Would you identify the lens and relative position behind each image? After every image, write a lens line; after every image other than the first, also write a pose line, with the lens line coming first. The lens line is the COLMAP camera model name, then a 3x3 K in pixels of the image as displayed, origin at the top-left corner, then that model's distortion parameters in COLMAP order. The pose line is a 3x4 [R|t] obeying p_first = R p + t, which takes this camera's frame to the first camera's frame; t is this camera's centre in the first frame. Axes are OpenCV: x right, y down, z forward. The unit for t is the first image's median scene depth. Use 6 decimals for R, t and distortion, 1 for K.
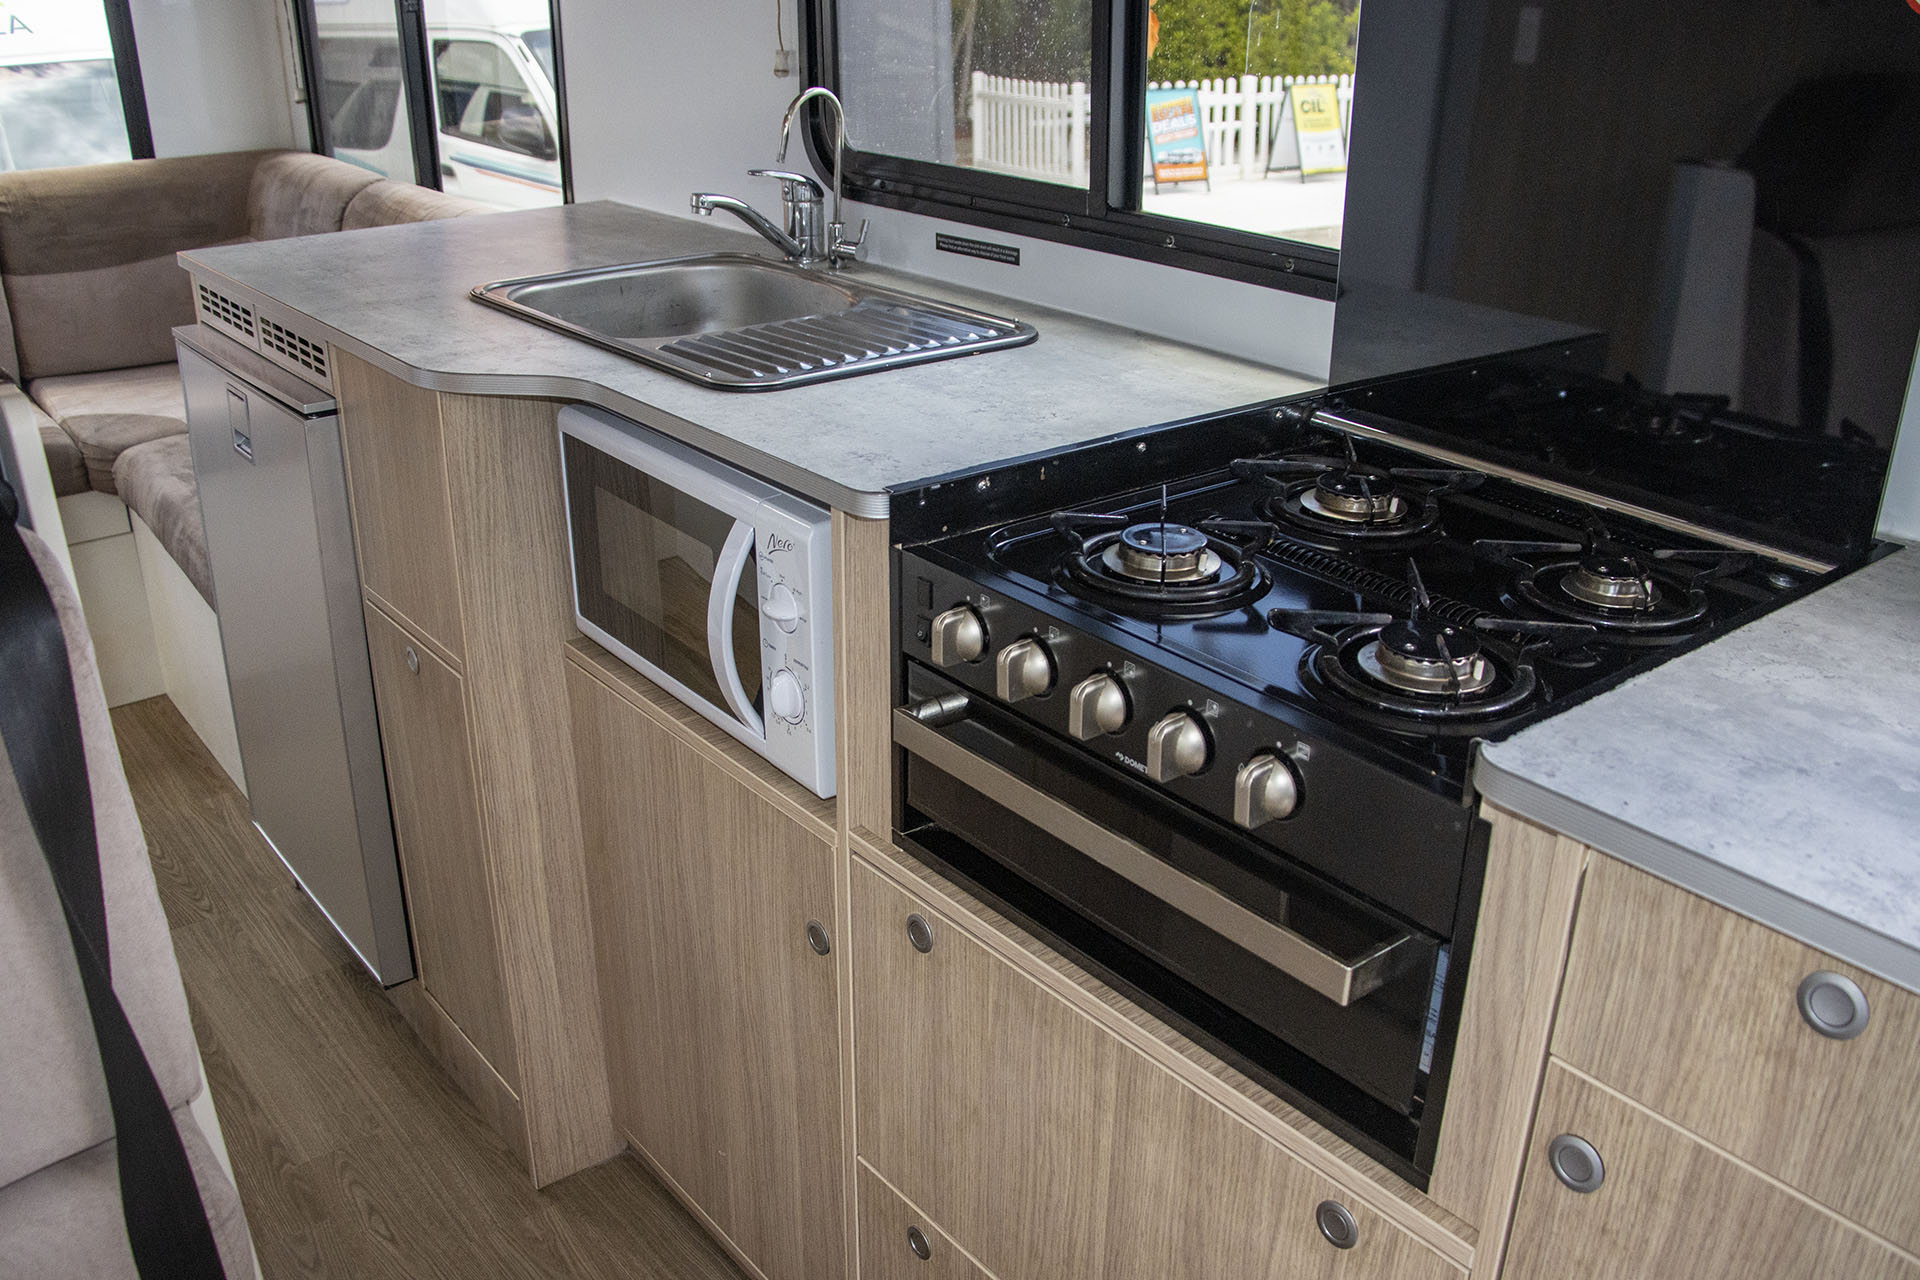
lens RADIAL K [[1651.3, 0, 951.3], [0, 1651.3, 664.6], [0, 0, 1]] dist [-0.182362, 0.135335]
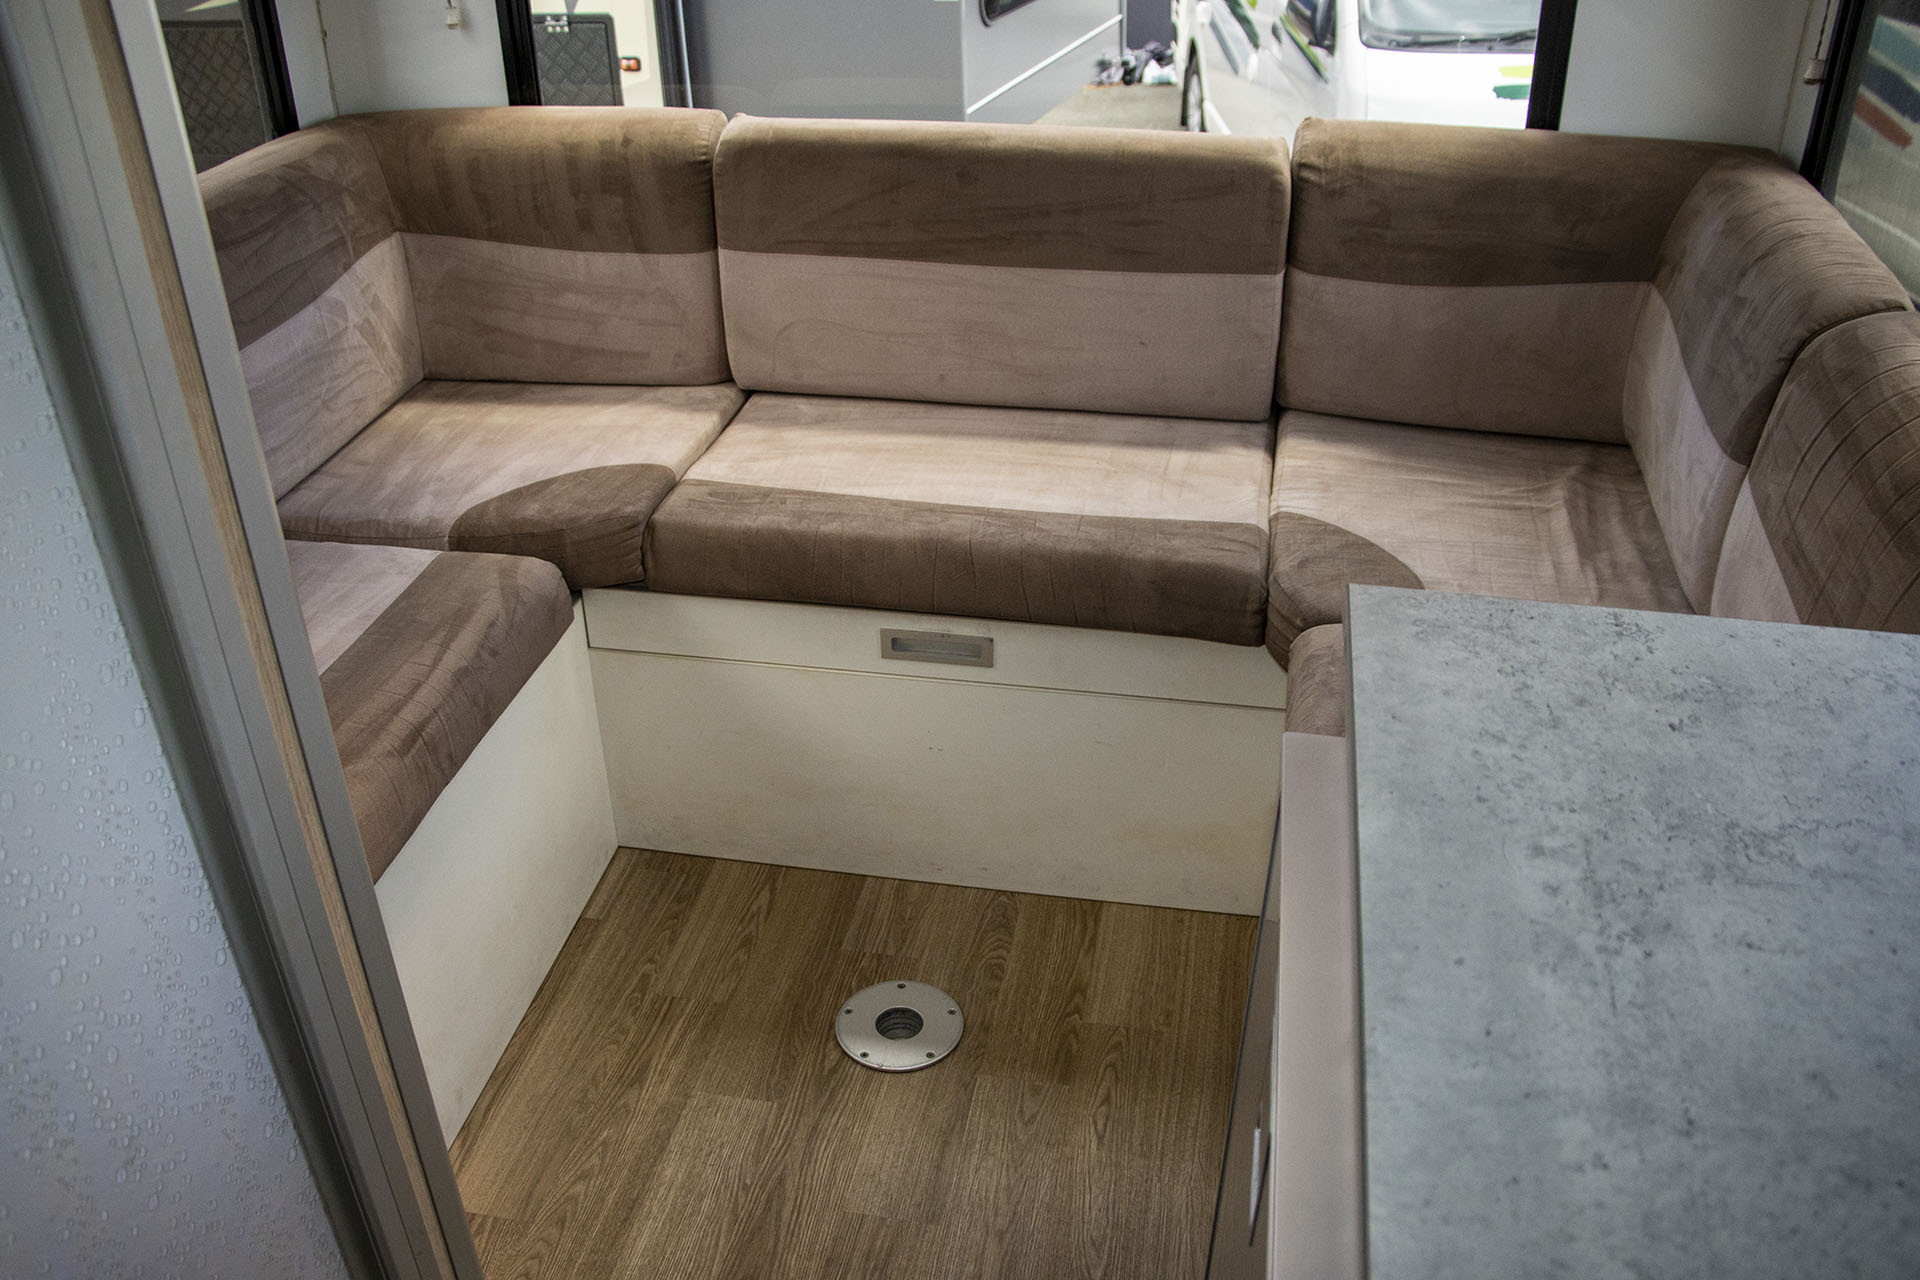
lens RADIAL K [[1651.3, 0, 951.3], [0, 1651.3, 664.6], [0, 0, 1]] dist [-0.182362, 0.135335]
pose [[0.650875, 0.380570, -0.656908, -0.176748], [-0.302196, 0.923651, 0.235683, -0.228282], [0.696448, 0.045115, 0.716188, 0.420194]]
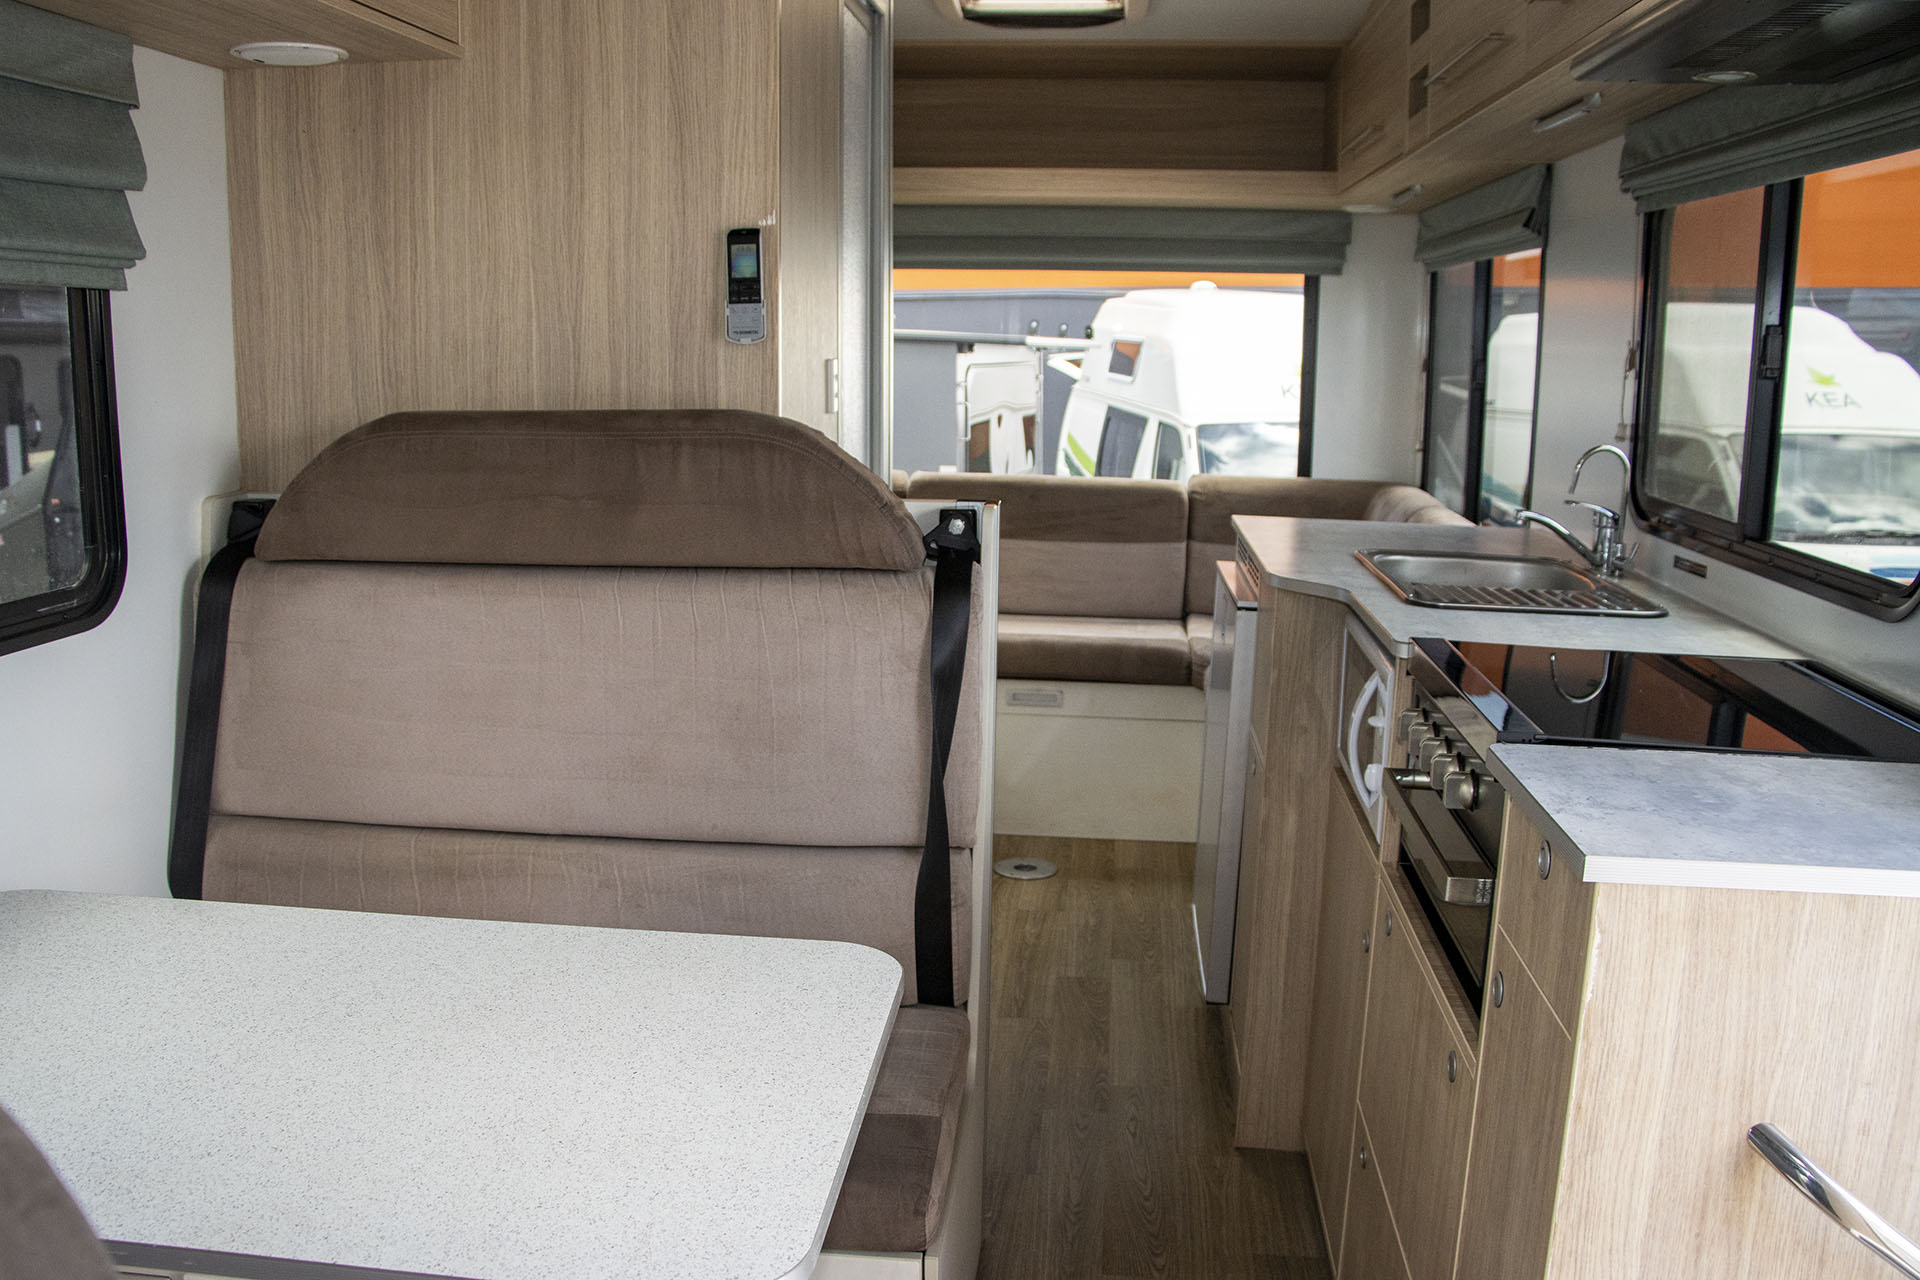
lens RADIAL K [[1651.3, 0, 951.3], [0, 1651.3, 664.6], [0, 0, 1]] dist [-0.182362, 0.135335]
pose [[0.710631, 0.148187, -0.687782, 0.327734], [-0.304418, 0.946085, -0.110691, 0.103438], [0.634298, 0.288034, 0.717428, -0.215505]]
